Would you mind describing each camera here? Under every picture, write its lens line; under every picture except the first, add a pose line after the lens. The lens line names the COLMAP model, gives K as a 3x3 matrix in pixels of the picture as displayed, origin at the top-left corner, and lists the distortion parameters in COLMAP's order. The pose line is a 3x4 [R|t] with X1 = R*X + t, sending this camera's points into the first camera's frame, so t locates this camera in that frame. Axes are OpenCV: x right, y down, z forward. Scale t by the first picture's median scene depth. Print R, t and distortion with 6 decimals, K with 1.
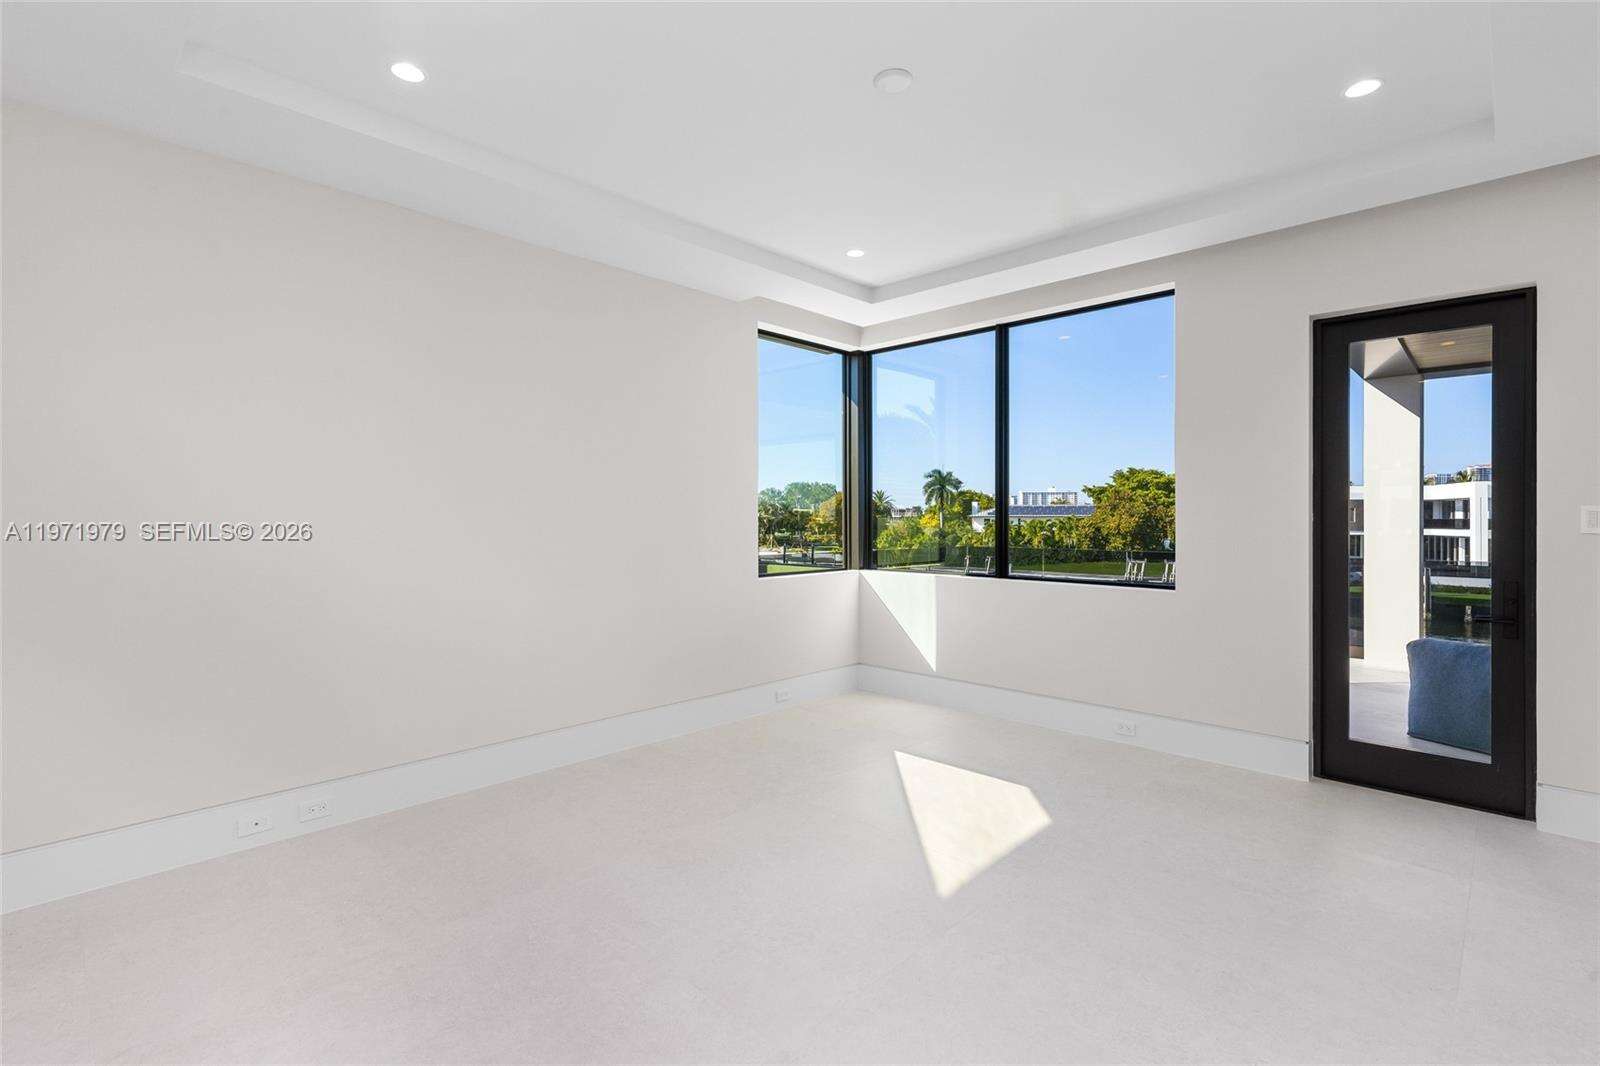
lens RADIAL K [[734.6, 0, 800.0], [0, 734.6, 533.0], [0, 0, 1]] dist [0.000322, 0.000094]
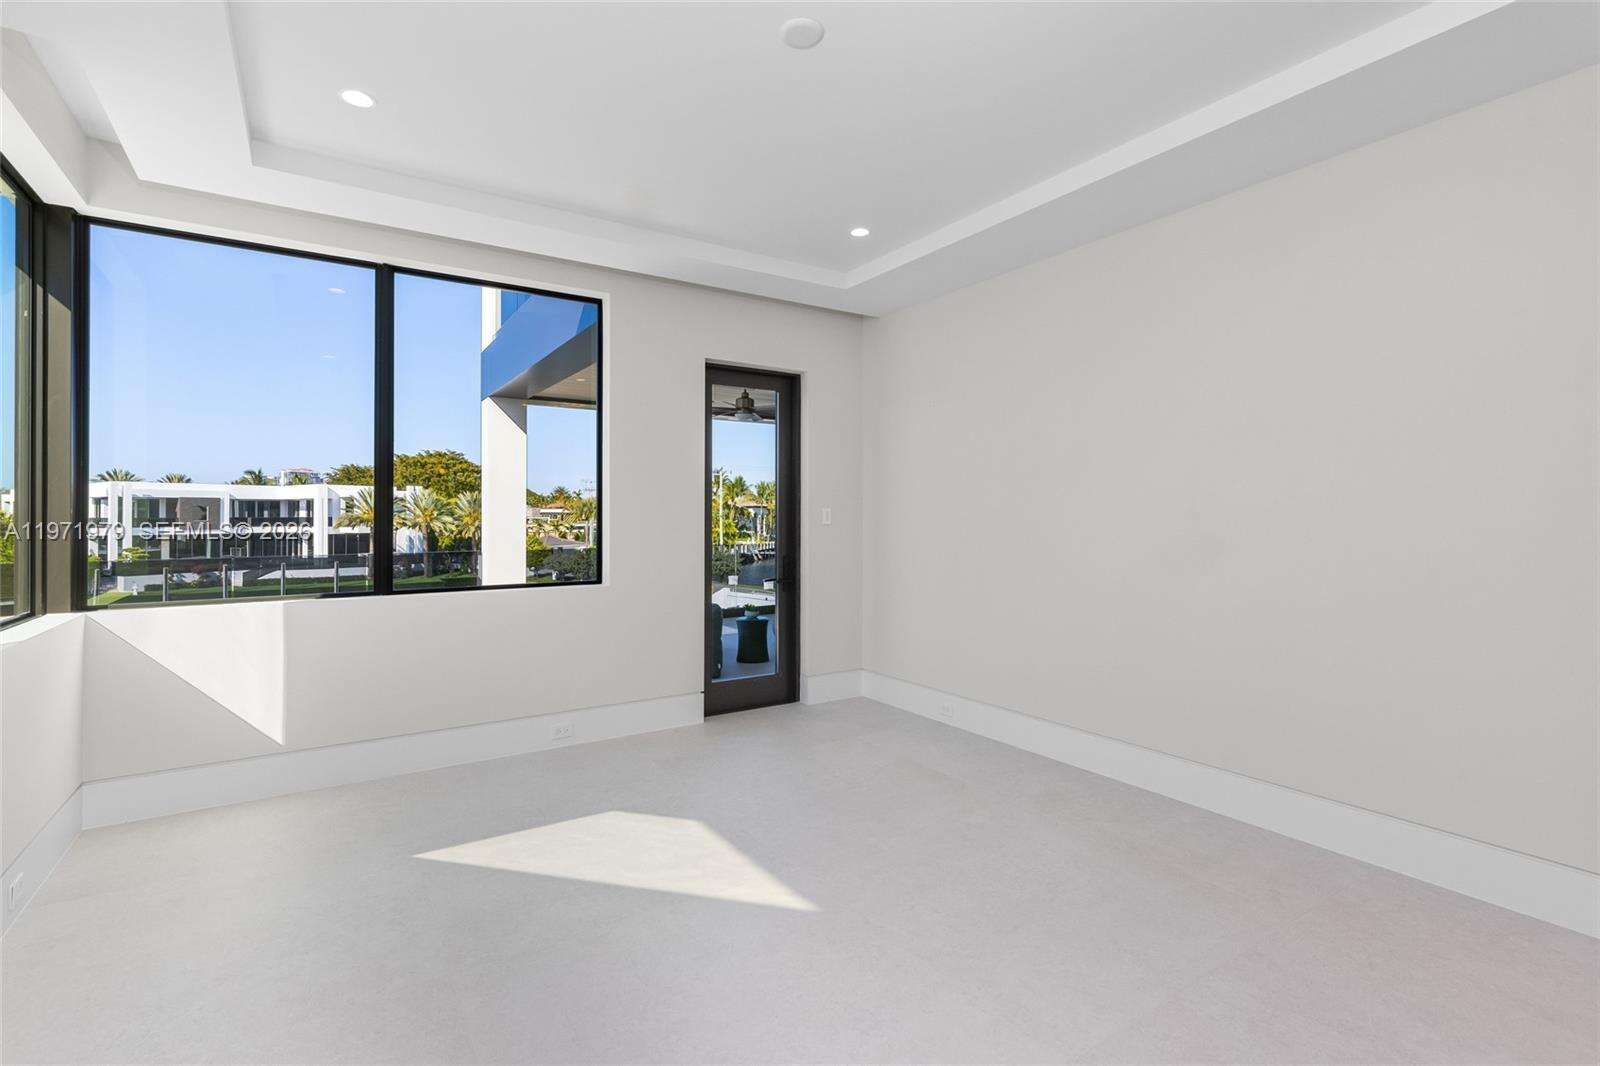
lens RADIAL K [[736.2, 0, 799.7], [0, 736.2, 519.8], [0, 0, 1]] dist [0.000478, 0.000166]
pose [[0.217377, -0.005896, 0.976070, -0.349206], [0.021555, 0.999767, 0.001239, -0.007163], [-0.975850, 0.020770, 0.217454, 0.373970]]
